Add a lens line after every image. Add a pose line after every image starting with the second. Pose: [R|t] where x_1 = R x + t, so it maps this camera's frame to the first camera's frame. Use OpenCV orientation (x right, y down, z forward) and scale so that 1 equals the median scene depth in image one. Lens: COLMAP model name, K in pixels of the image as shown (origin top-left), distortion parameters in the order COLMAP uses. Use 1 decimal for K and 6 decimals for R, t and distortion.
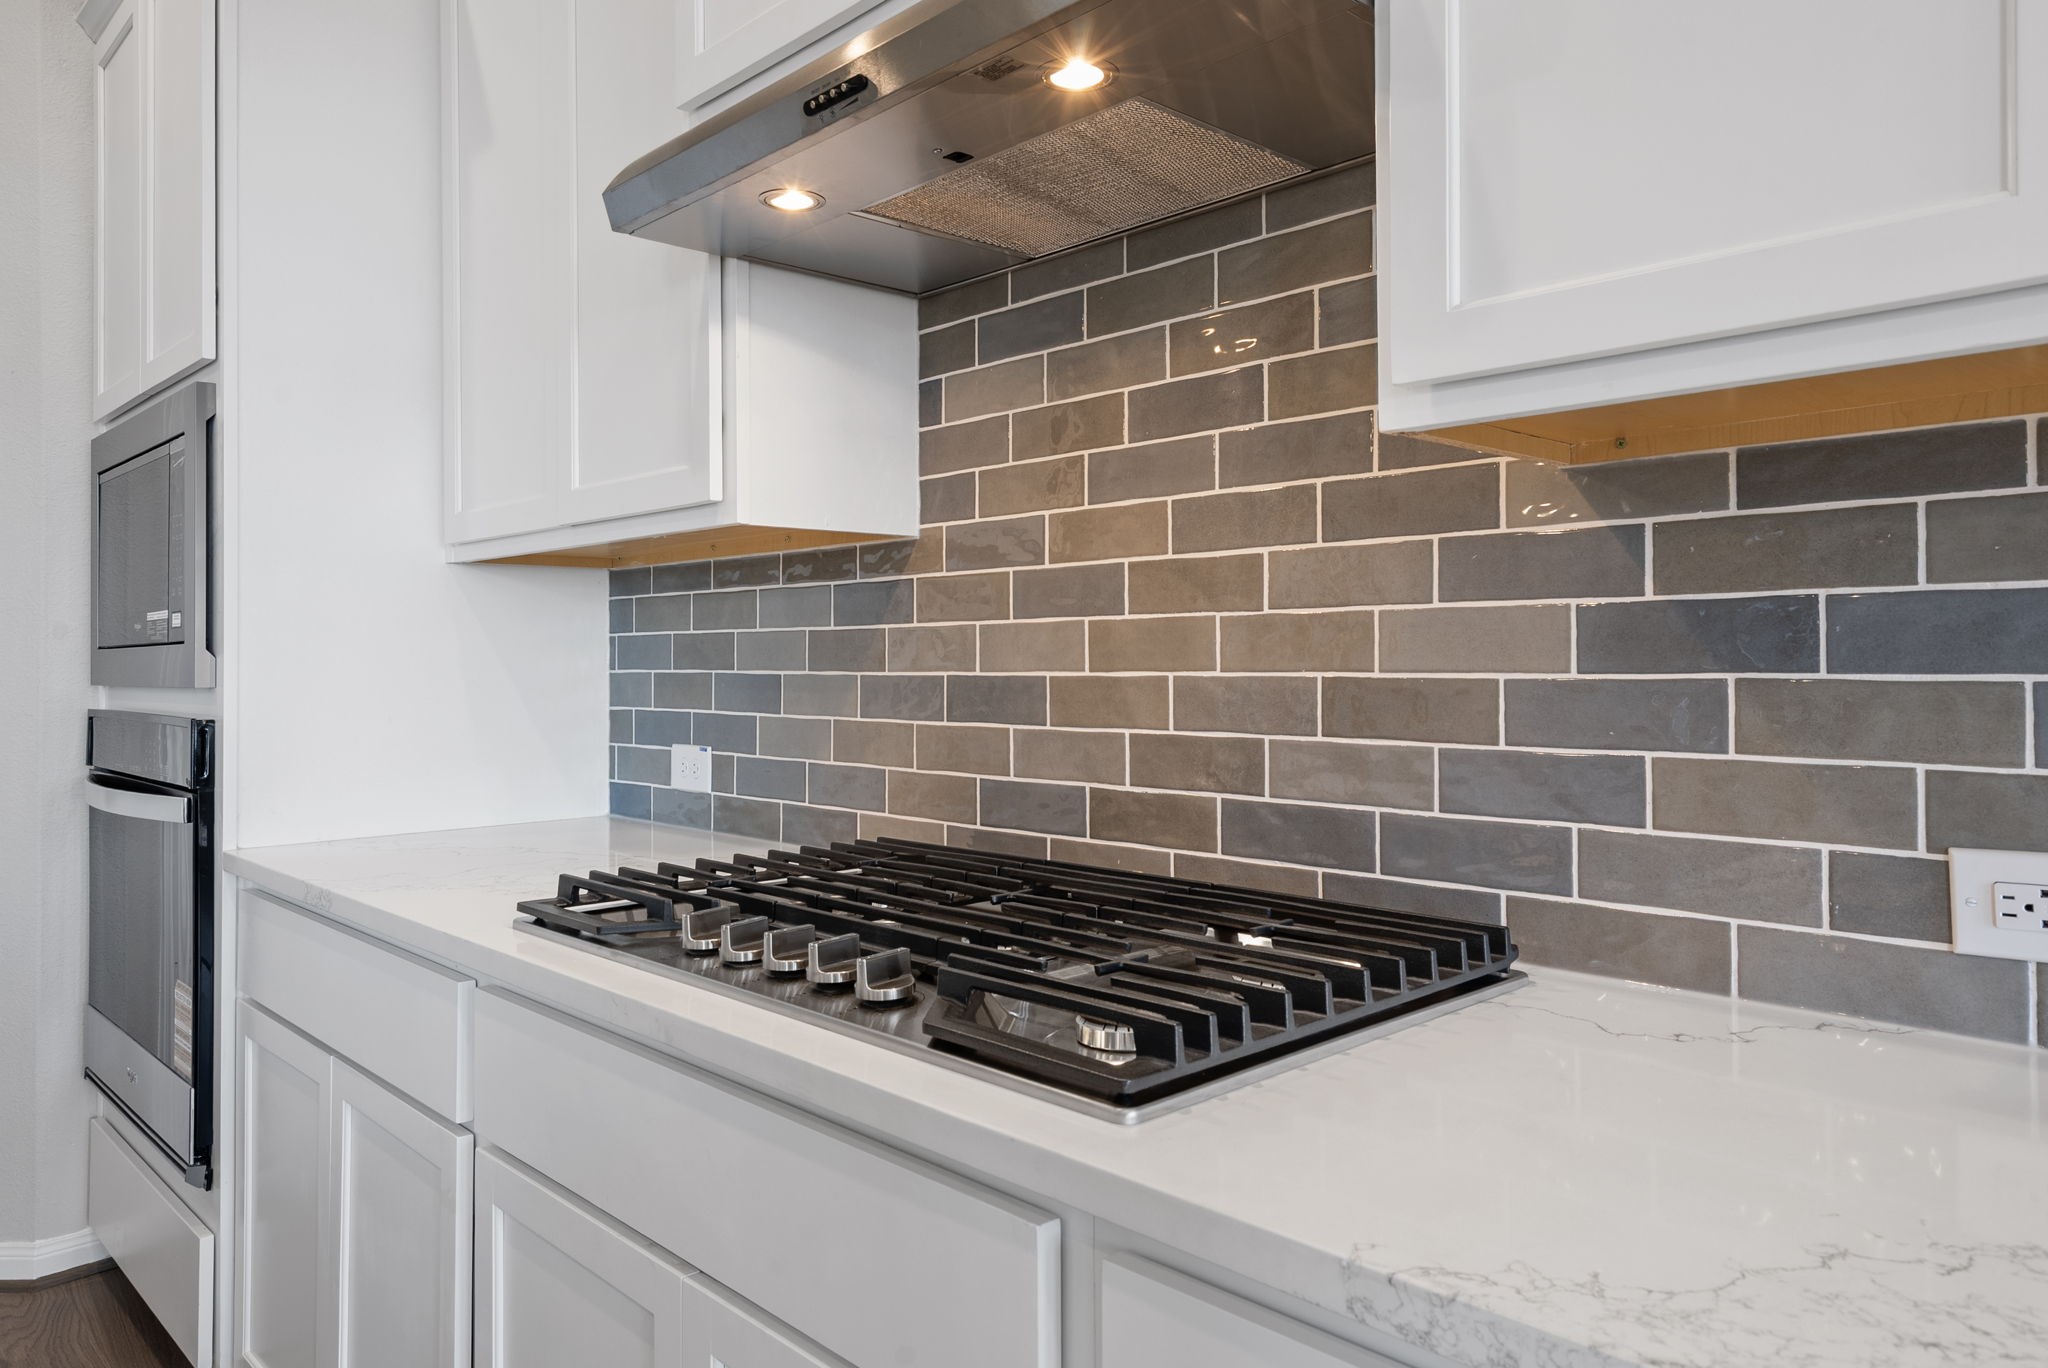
lens RADIAL K [[1386.9, 0, 1022.5], [0, 1386.9, 643.0], [0, 0, 1]] dist [0.000379, 0.000285]
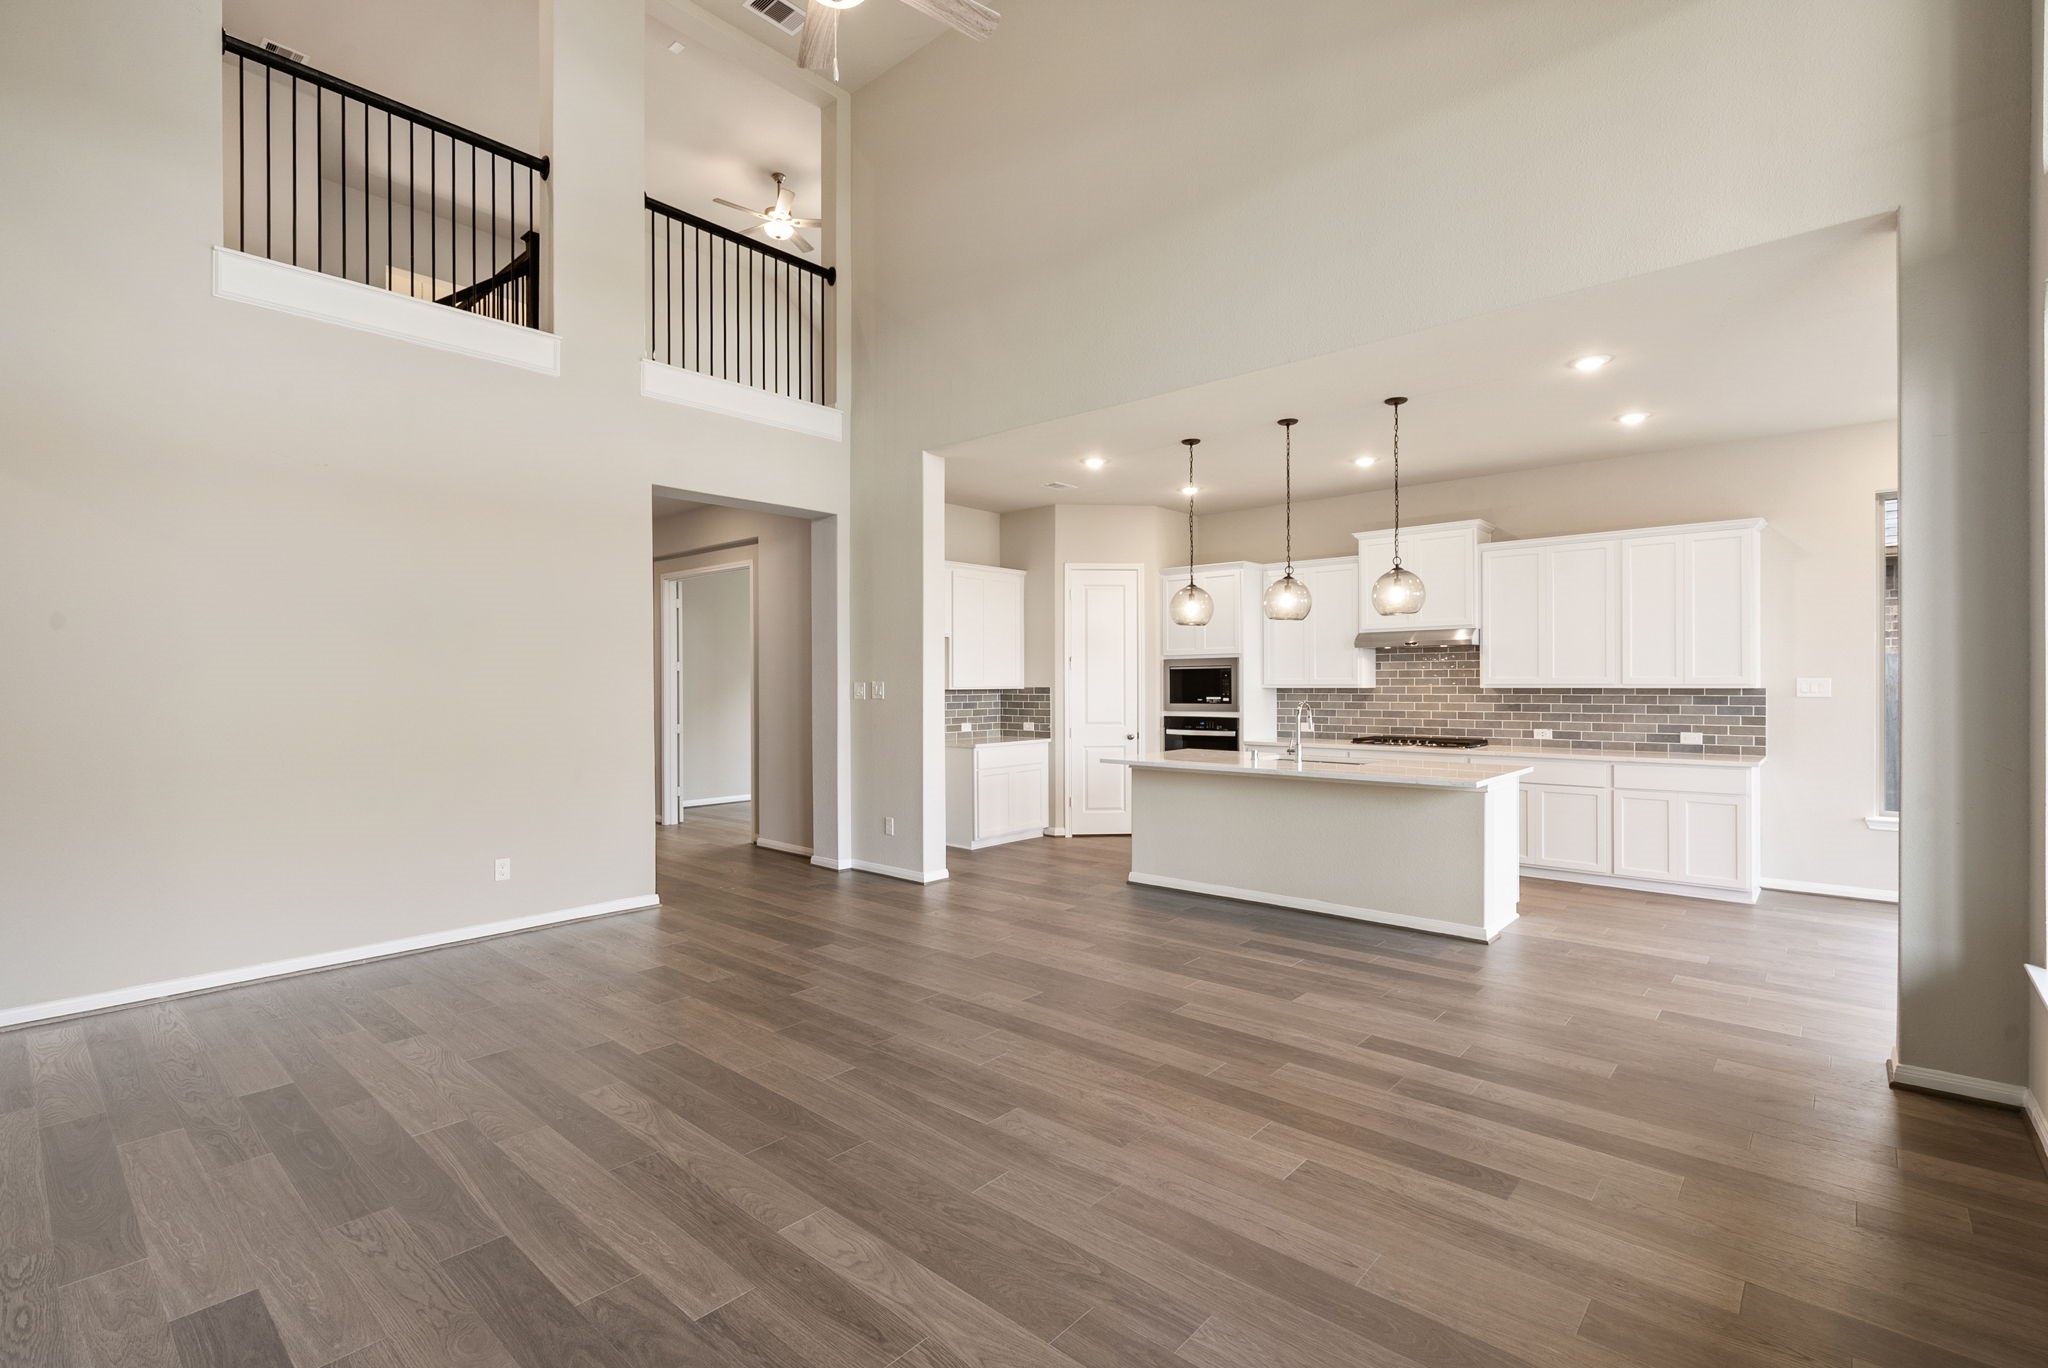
lens RADIAL K [[935.0, 0, 1024.0], [0, 935.0, 684.0], [0, 0, 1]] dist [-0.001714, -0.000026]
pose [[0.996314, 0.003110, 0.085727, -2.361951], [-0.004025, 0.999937, 0.010503, -0.155568], [-0.085689, -0.010810, 0.996263, -3.566773]]
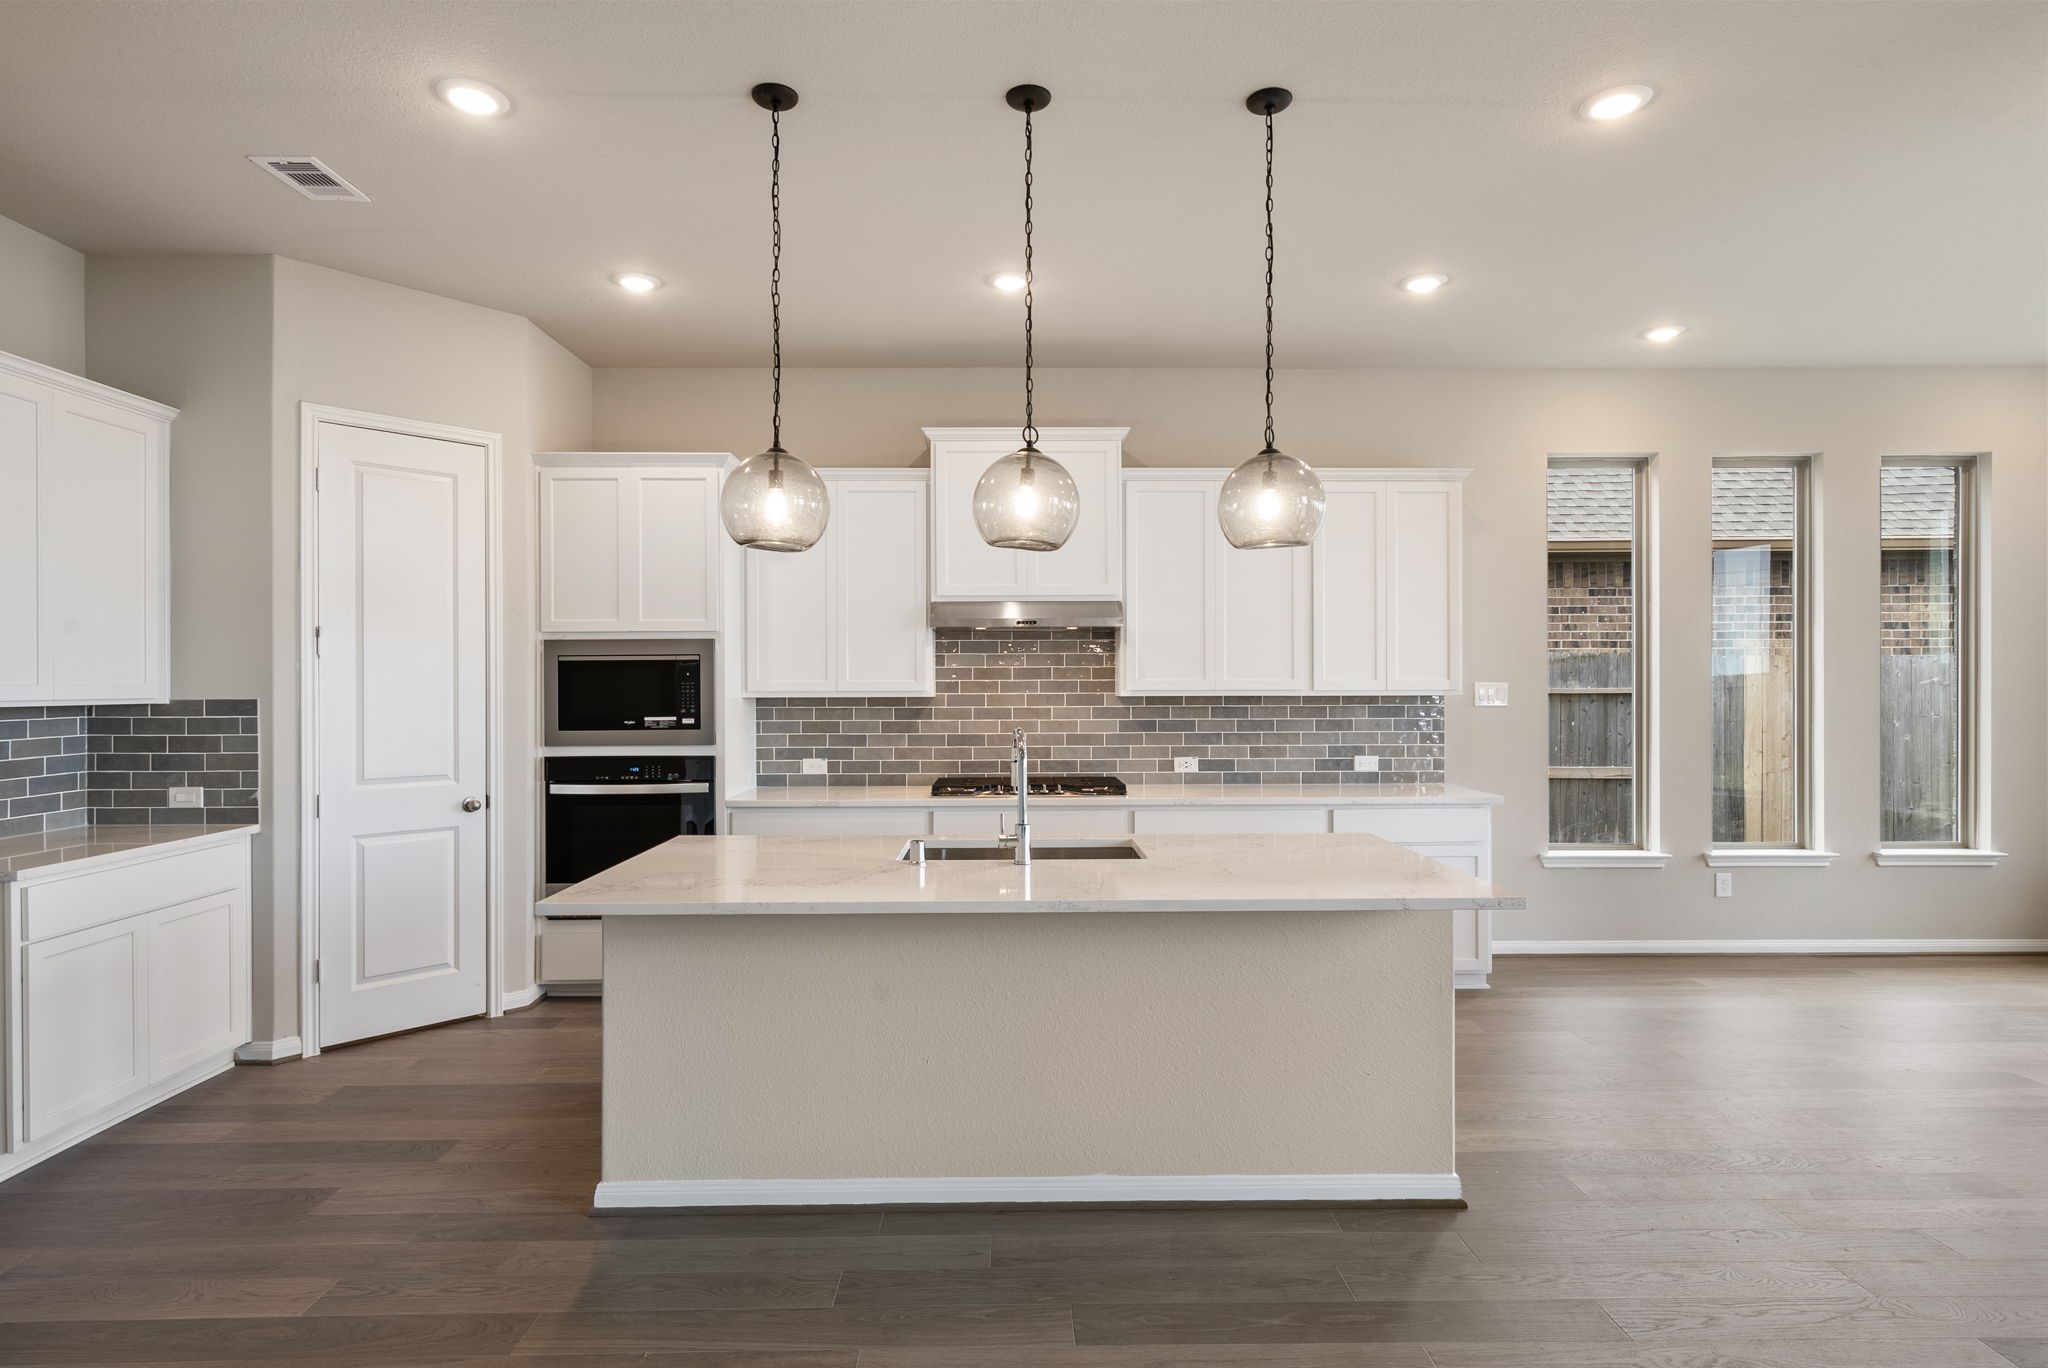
lens RADIAL K [[1070.9, 0, 1024.0], [0, 1070.9, 684.0], [0, 0, 1]] dist [-0.000296, 0.001520]
pose [[0.673546, 0.005706, 0.739123, -2.399174], [-0.009255, 0.999957, 0.000714, -0.135830], [-0.739087, -0.007322, 0.673570, -1.290840]]
